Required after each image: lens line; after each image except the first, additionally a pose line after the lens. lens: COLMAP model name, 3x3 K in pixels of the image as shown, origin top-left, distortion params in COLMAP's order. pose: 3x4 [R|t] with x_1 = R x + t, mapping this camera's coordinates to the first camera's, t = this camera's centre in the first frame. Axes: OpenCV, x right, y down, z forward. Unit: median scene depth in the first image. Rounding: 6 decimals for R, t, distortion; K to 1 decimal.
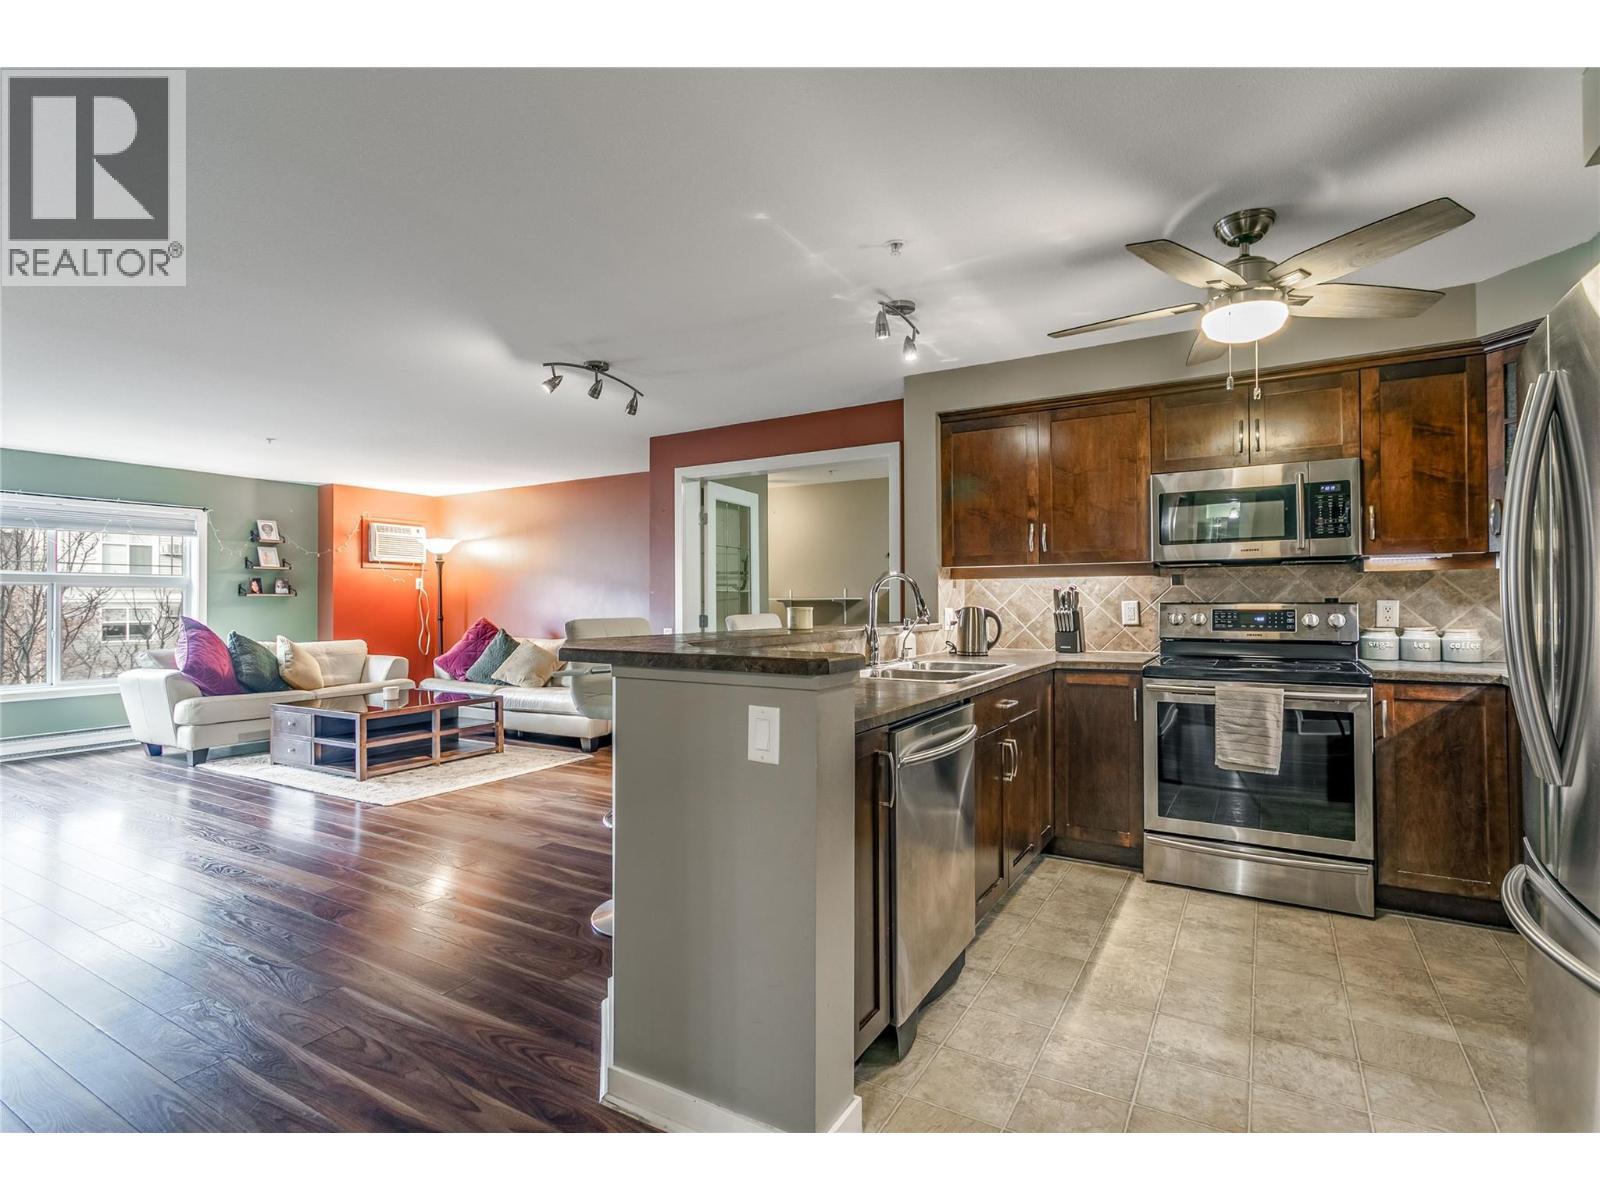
lens RADIAL K [[717.8, 0, 800.0], [0, 717.8, 600.0], [0, 0, 1]] dist [0.021835, 0.000038]
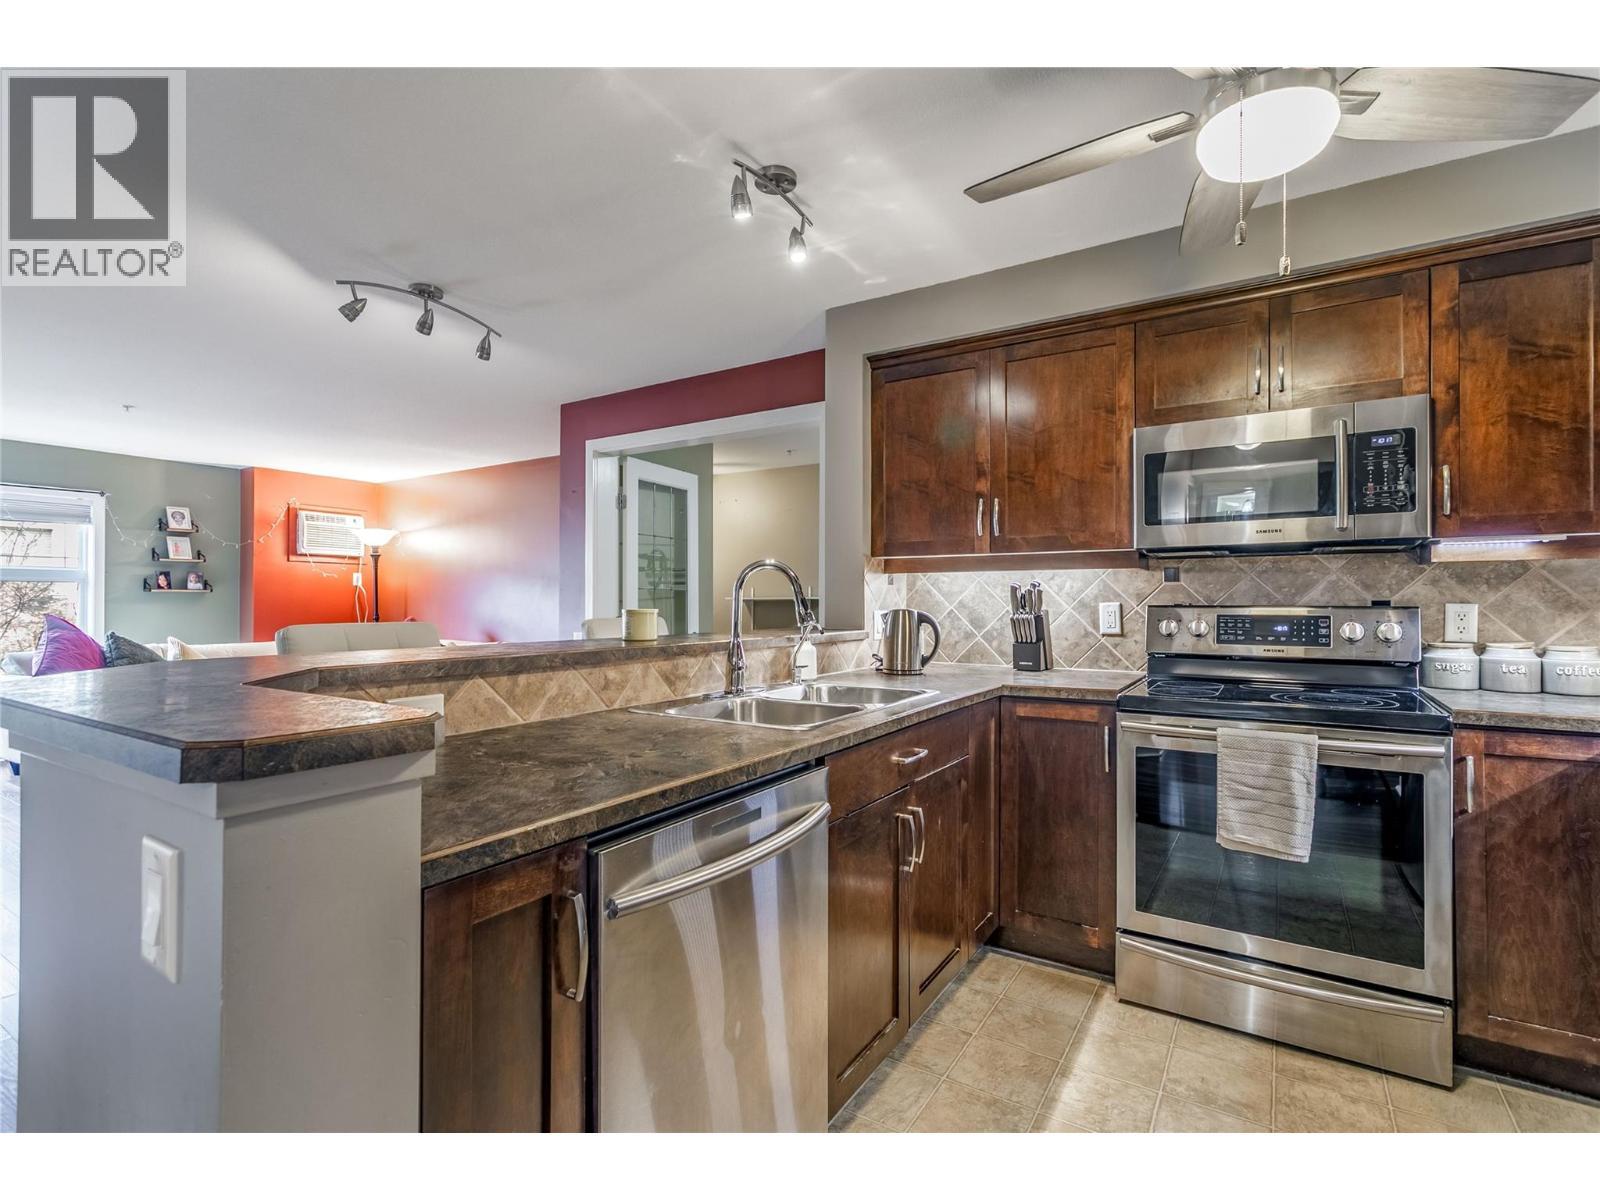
lens RADIAL K [[754.8, 0, 806.7], [0, 754.8, 603.7], [0, 0, 1]] dist [0.019237, -0.001232]
pose [[0.999906, 0.005675, 0.012521, 0.132158], [-0.005739, 0.999971, 0.005086, 0.000135], [-0.012492, -0.005157, 0.999909, 0.215500]]
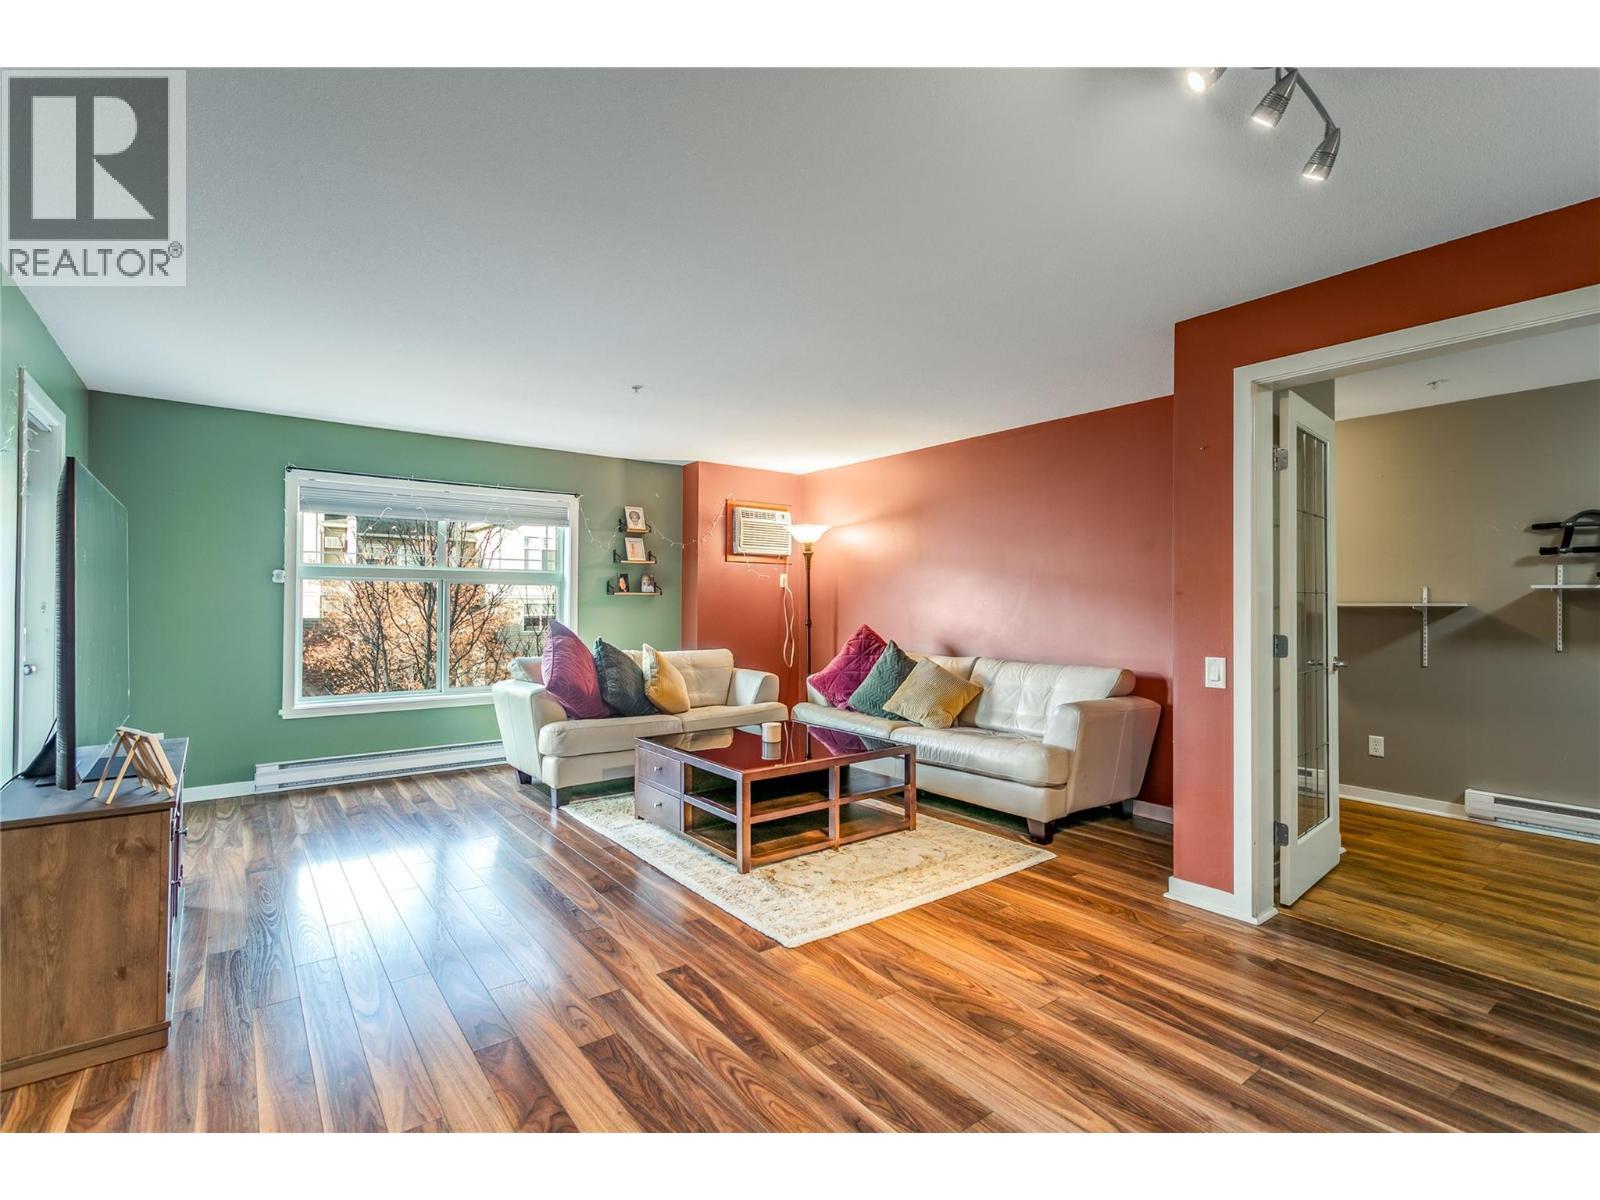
lens RADIAL K [[754.8, 0, 806.7], [0, 754.8, 603.7], [0, 0, 1]] dist [0.019237, -0.001232]
pose [[0.917262, 0.011503, -0.398119, -0.824770], [-0.009516, 0.999930, 0.006968, -0.013073], [0.398172, -0.002603, 0.917307, 1.136783]]
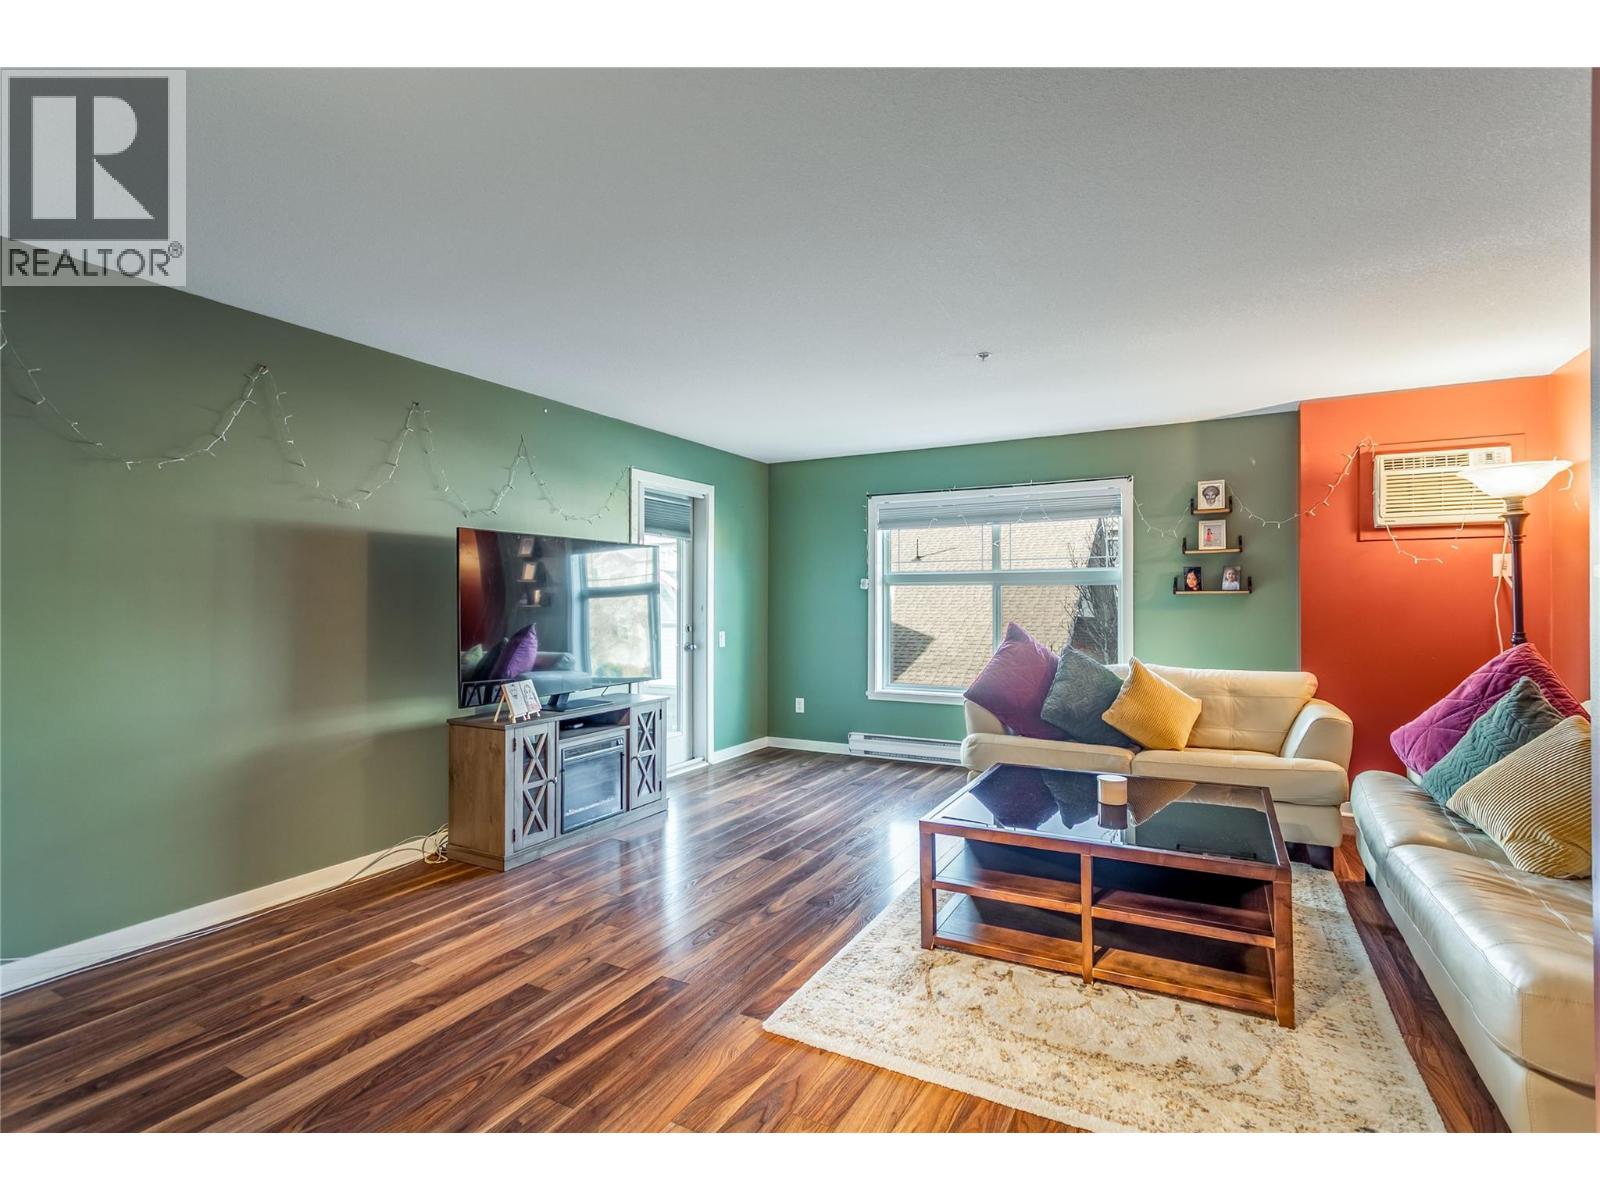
lens RADIAL K [[774.0, 0, 806.5], [0, 774.0, 598.6], [0, 0, 1]] dist [-0.001684, -0.000480]
pose [[0.021543, 0.001439, -0.999767, -0.127709], [0.002566, 0.999996, 0.001494, -0.013774], [0.999765, -0.002597, 0.021539, 2.711603]]
